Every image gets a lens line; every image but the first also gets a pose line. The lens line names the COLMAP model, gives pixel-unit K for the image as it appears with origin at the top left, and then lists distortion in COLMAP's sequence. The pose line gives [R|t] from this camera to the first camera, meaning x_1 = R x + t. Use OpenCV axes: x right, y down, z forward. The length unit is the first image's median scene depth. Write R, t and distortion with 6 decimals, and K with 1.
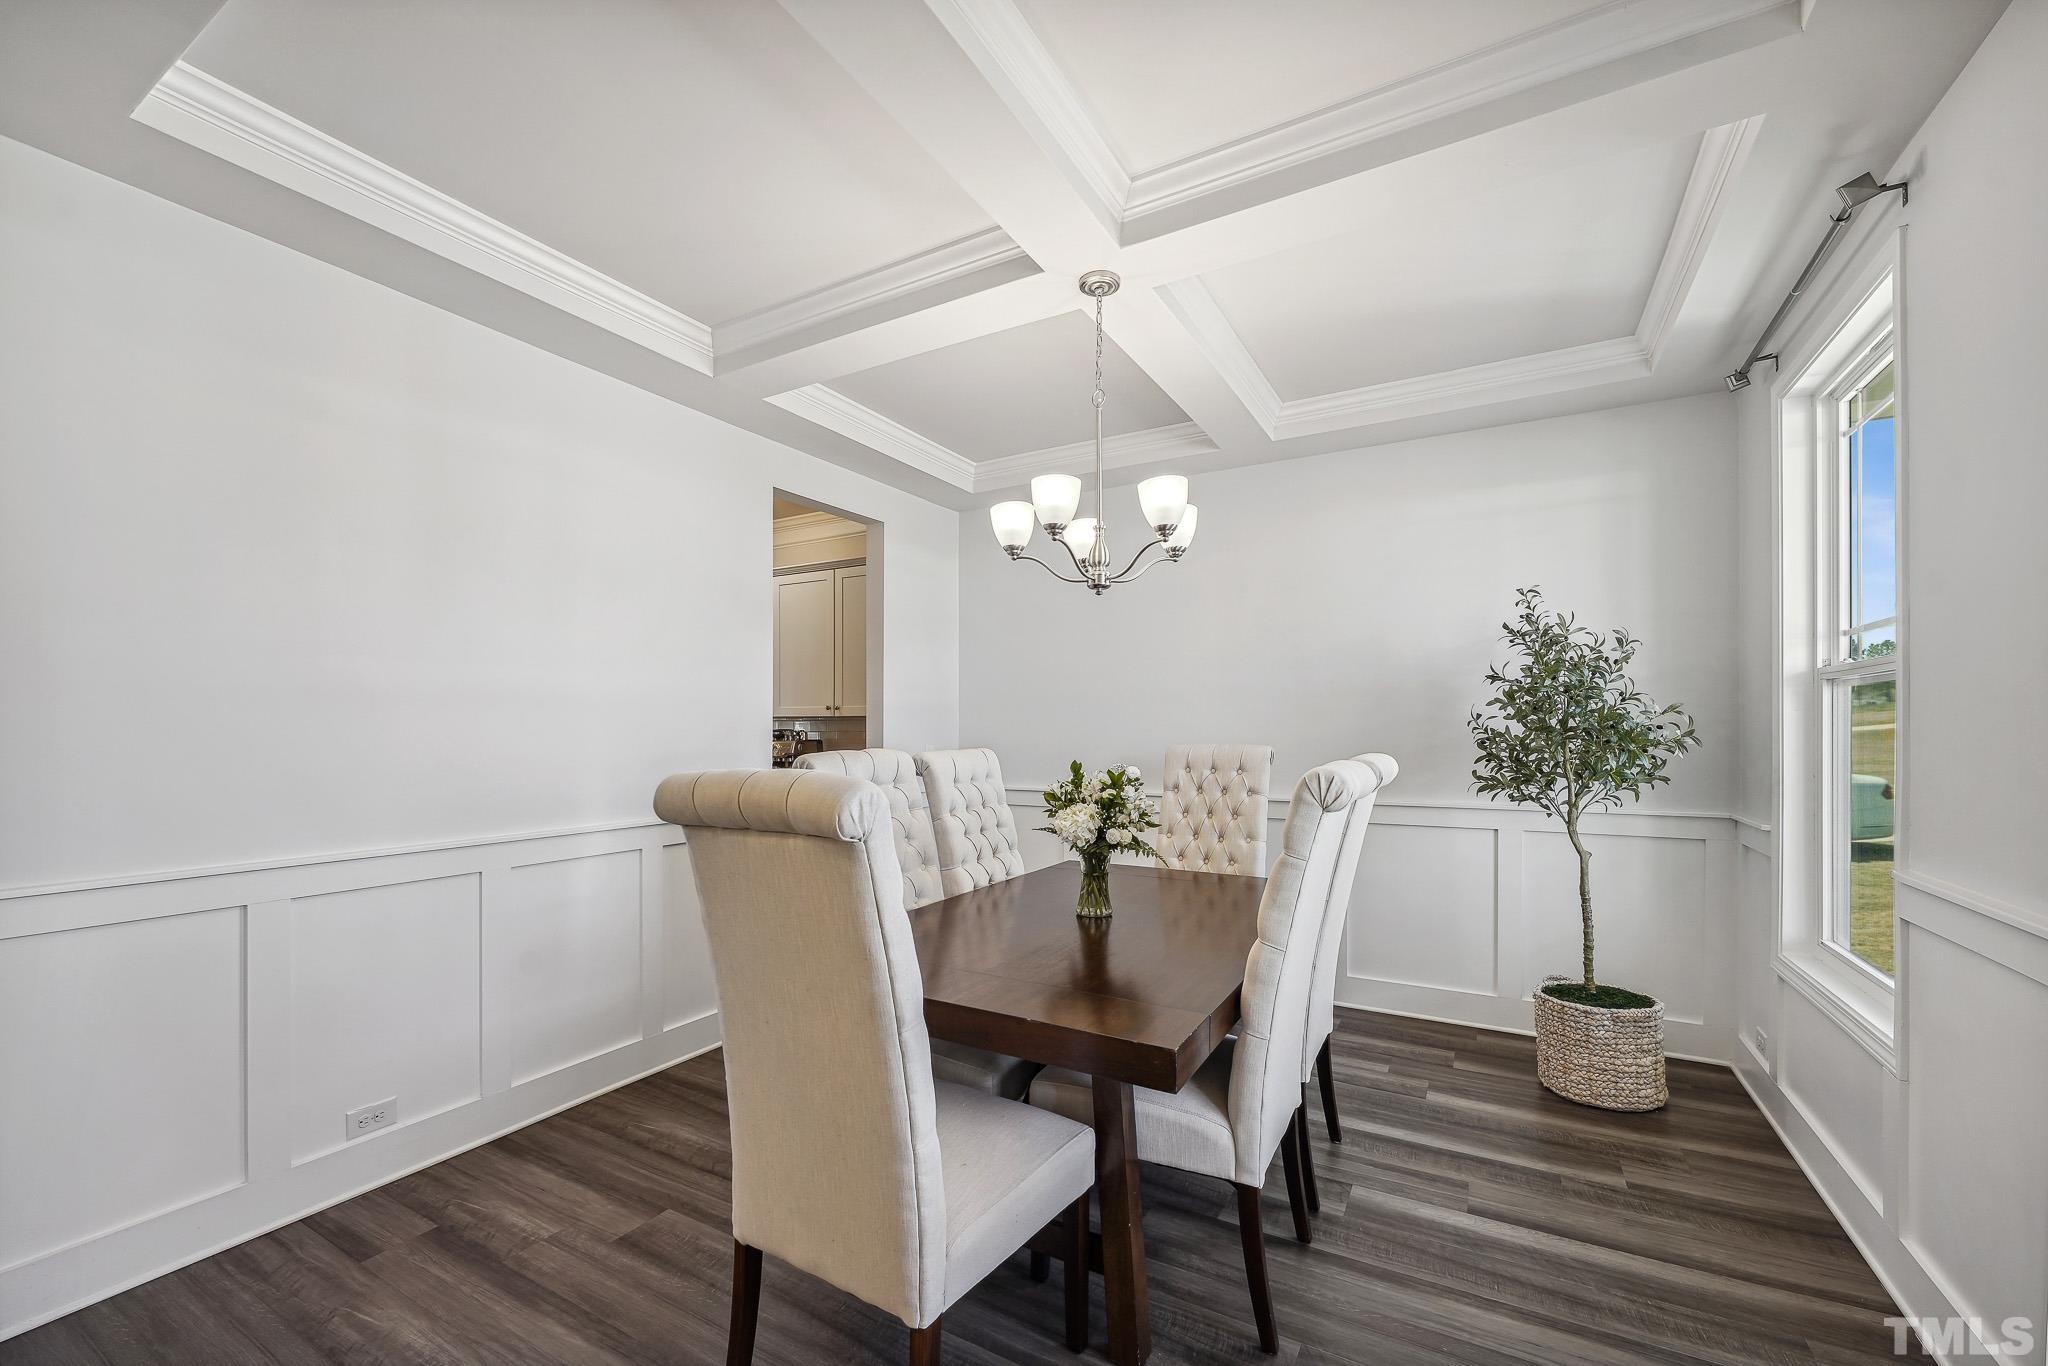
lens RADIAL K [[823.2, 0, 1018.2], [0, 823.2, 721.3], [0, 0, 1]] dist [-0.000649, -0.000040]
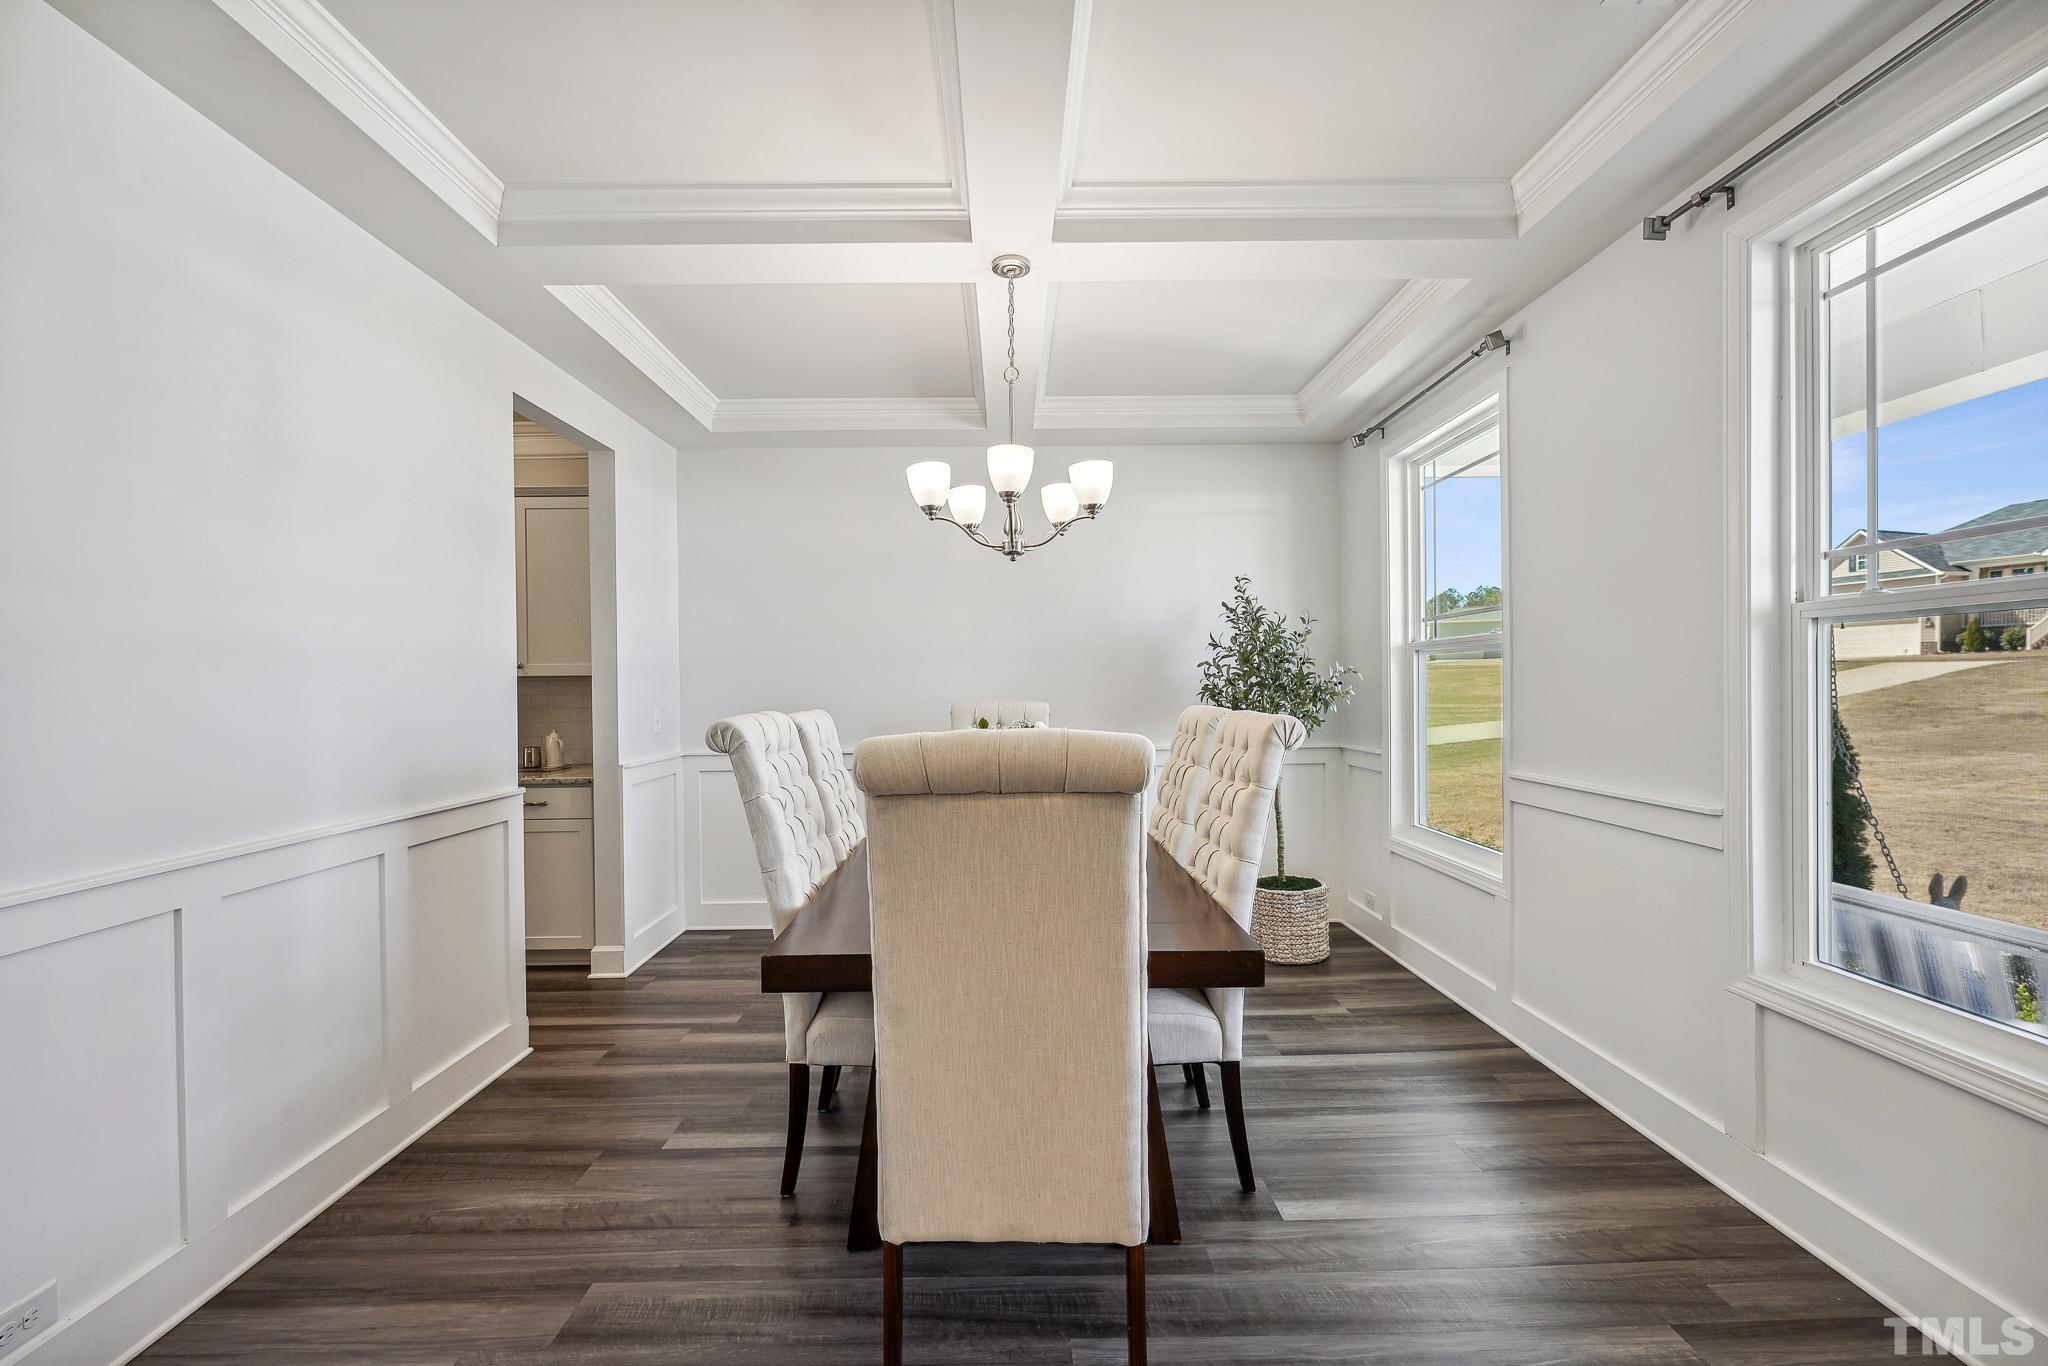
lens RADIAL K [[819.6, 0, 1007.6], [0, 819.6, 687.9], [0, 0, 1]] dist [0.001015, 0.000260]
pose [[0.862883, -0.008724, 0.505329, -0.403012], [0.004912, 0.999949, 0.008876, 0.000395], [-0.505380, -0.005177, 0.862881, 0.083493]]
